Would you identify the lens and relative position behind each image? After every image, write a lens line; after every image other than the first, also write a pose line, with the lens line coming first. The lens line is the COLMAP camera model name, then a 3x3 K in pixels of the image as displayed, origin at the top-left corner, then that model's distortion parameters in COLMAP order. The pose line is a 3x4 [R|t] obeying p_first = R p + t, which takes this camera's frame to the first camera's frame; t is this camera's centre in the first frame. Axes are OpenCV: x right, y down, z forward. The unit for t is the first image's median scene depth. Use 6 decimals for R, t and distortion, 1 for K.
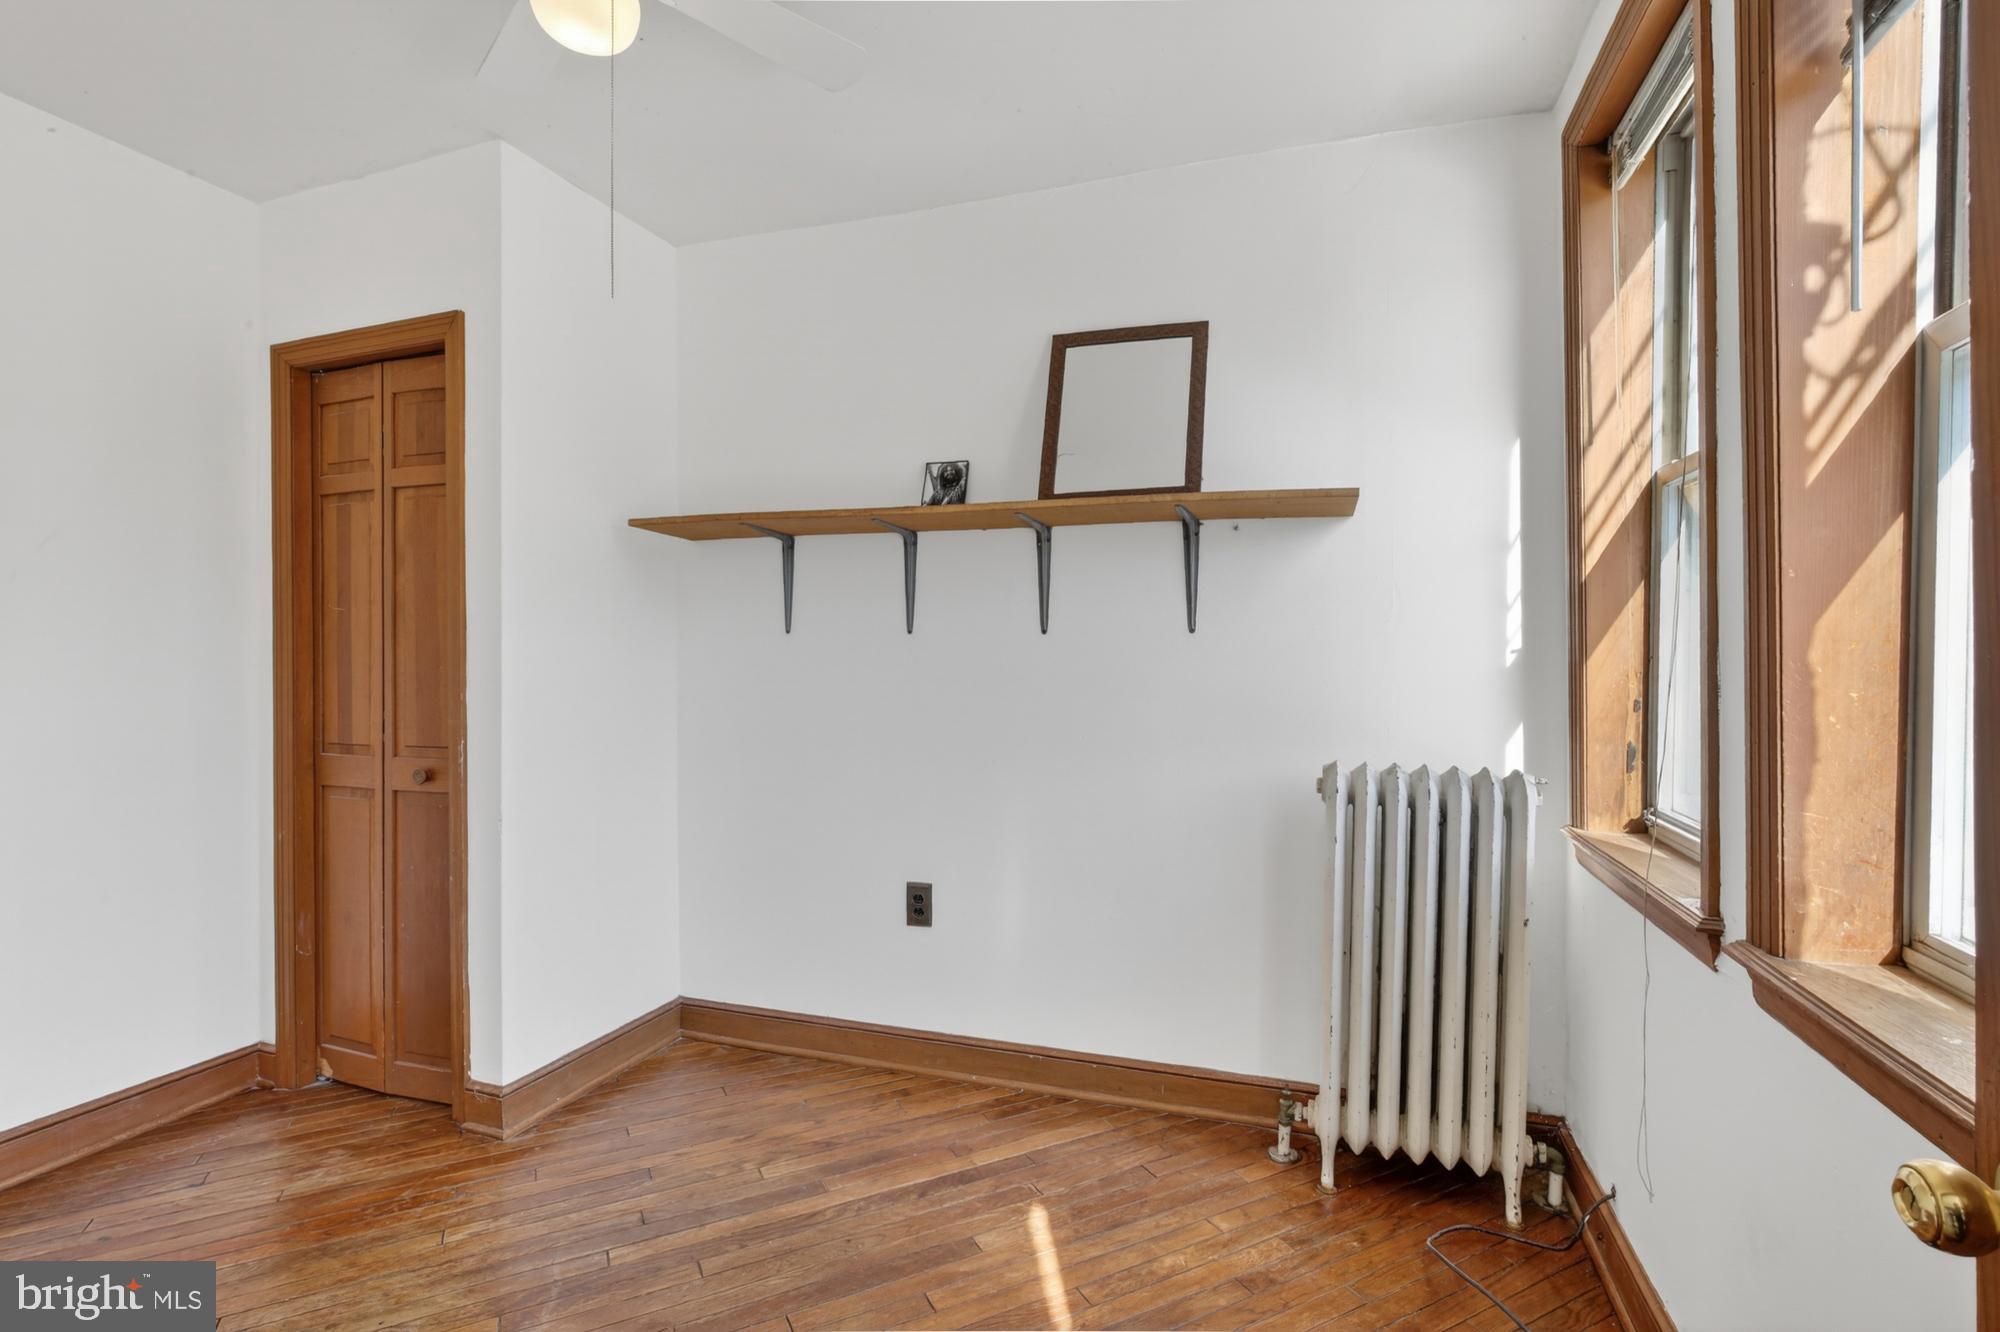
lens RADIAL K [[945.8, 0, 1013.4], [0, 945.8, 653.0], [0, 0, 1]] dist [-0.016318, 0.001319]
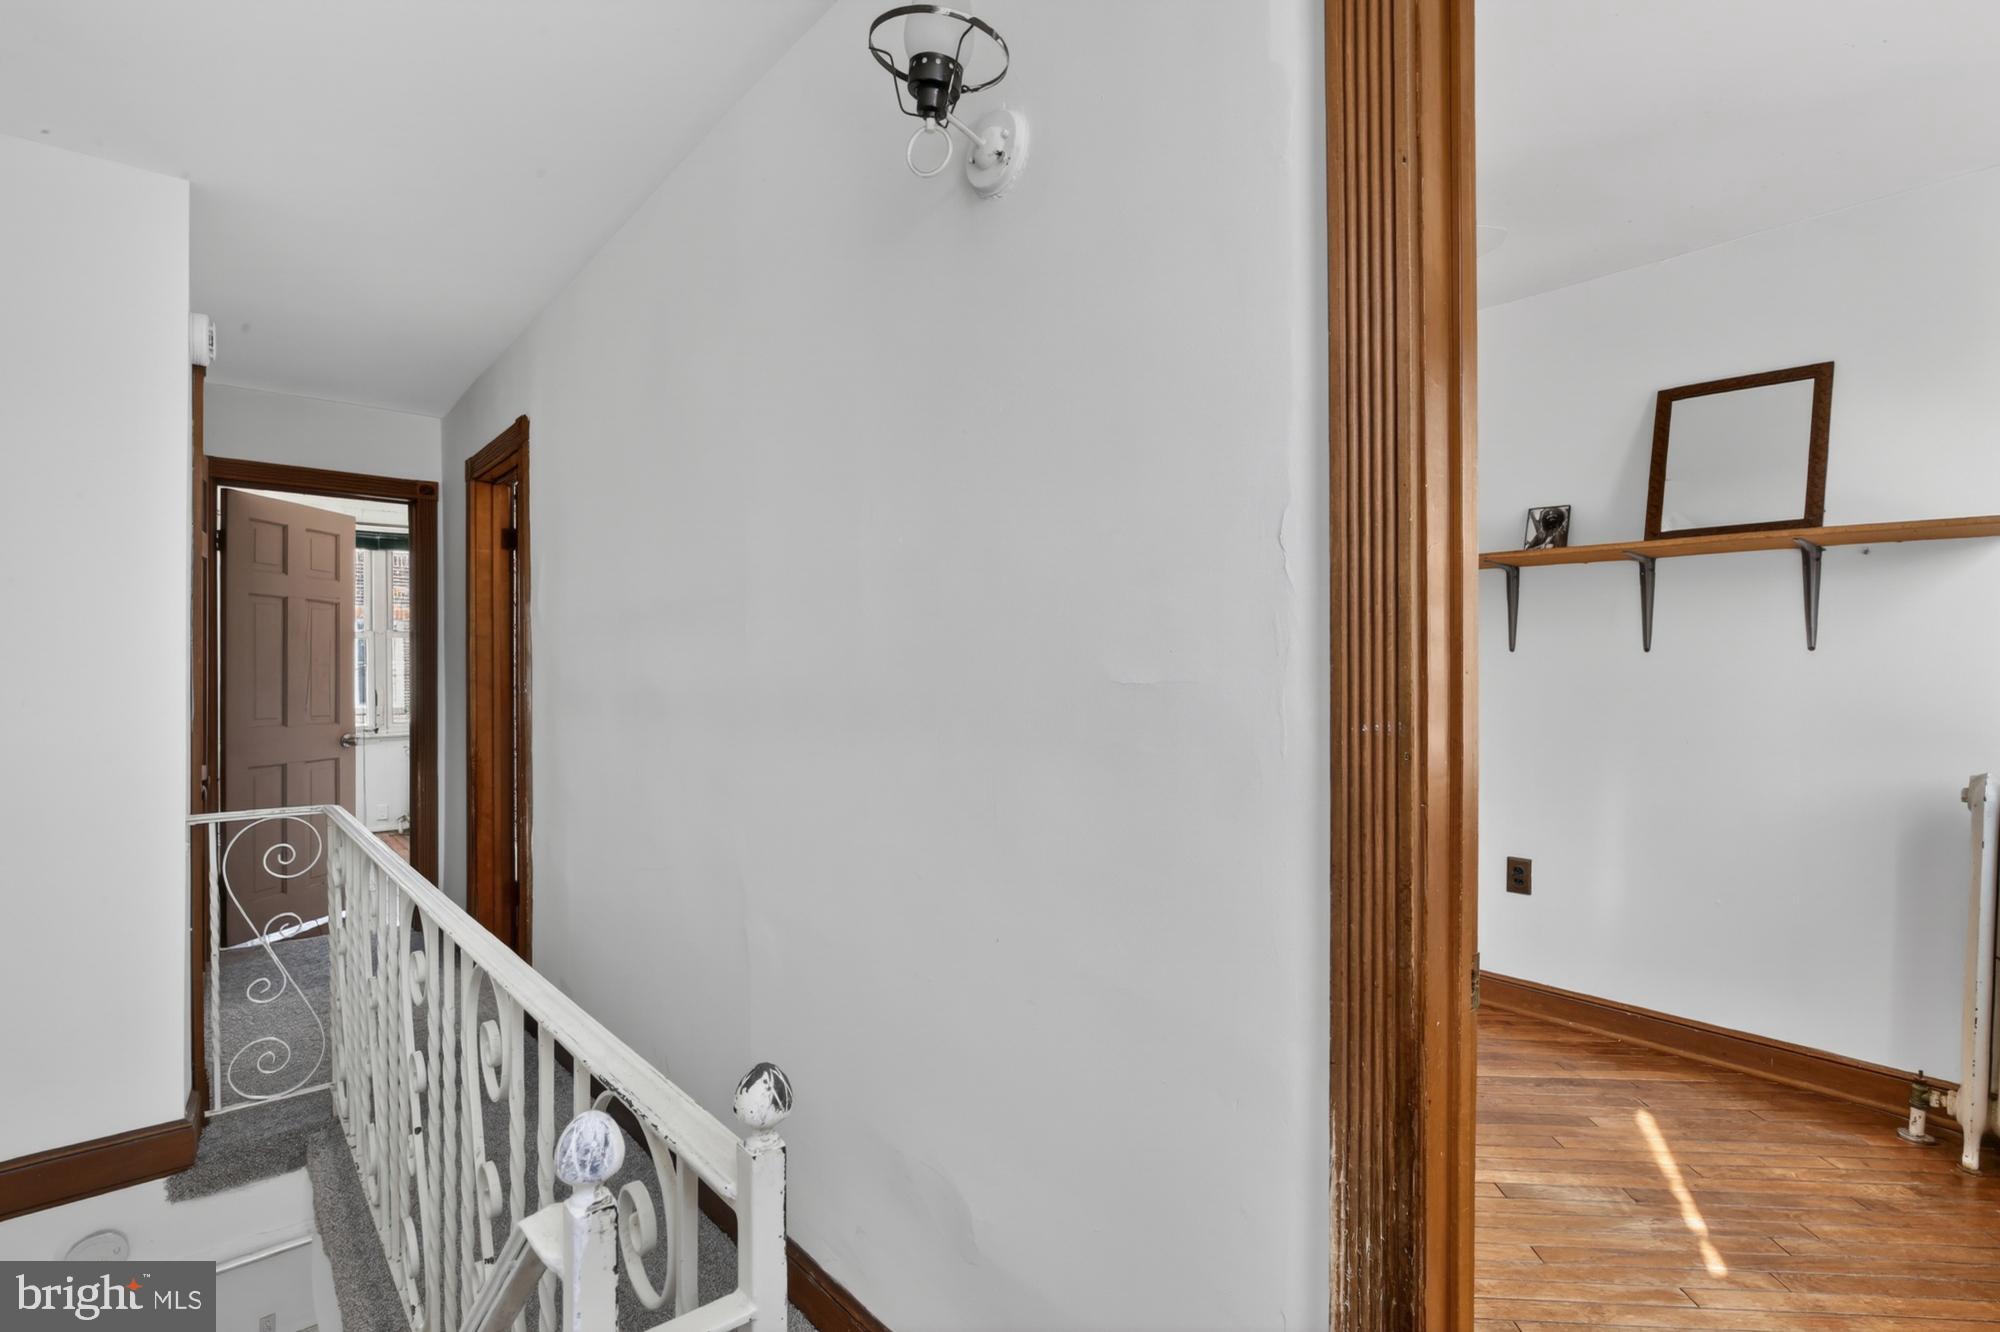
lens RADIAL K [[935.5, 0, 998.0], [0, 935.5, 673.3], [0, 0, 1]] dist [-0.028744, 0.011218]
pose [[0.857174, 0.007055, -0.514979, -0.069567], [-0.001111, 0.999929, 0.011850, -0.006890], [0.515026, -0.009585, 0.857121, -0.400543]]
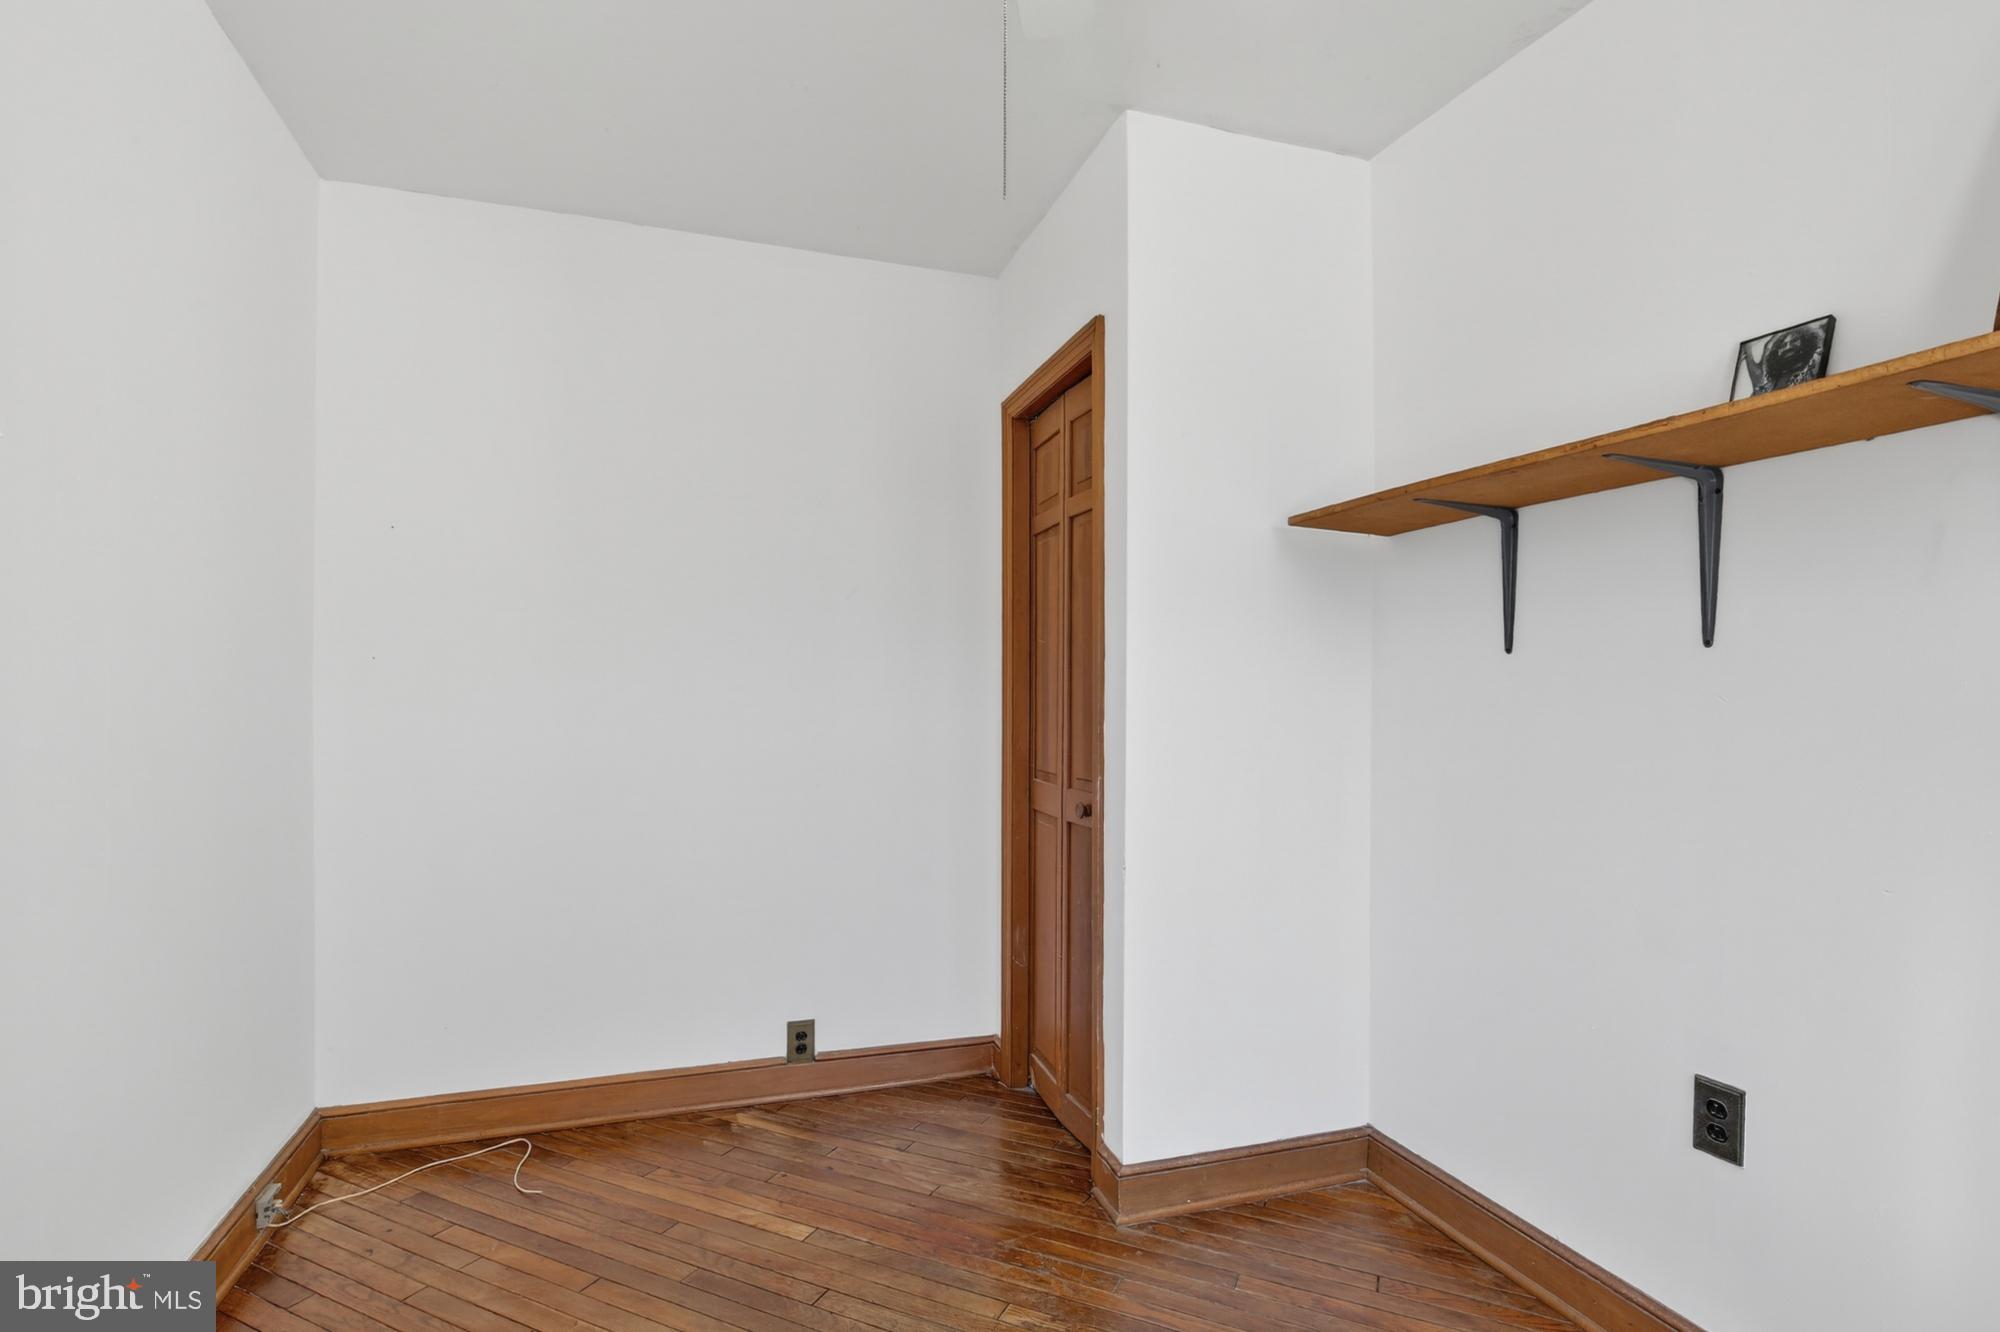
lens RADIAL K [[962.0, 0, 995.6], [0, 962.0, 697.2], [0, 0, 1]] dist [-0.014800, 0.000439]
pose [[0.595225, 0.007075, -0.803528, 0.112780], [-0.001830, 0.999971, 0.007449, 0.007208], [0.803557, -0.002963, 0.595220, 0.341711]]
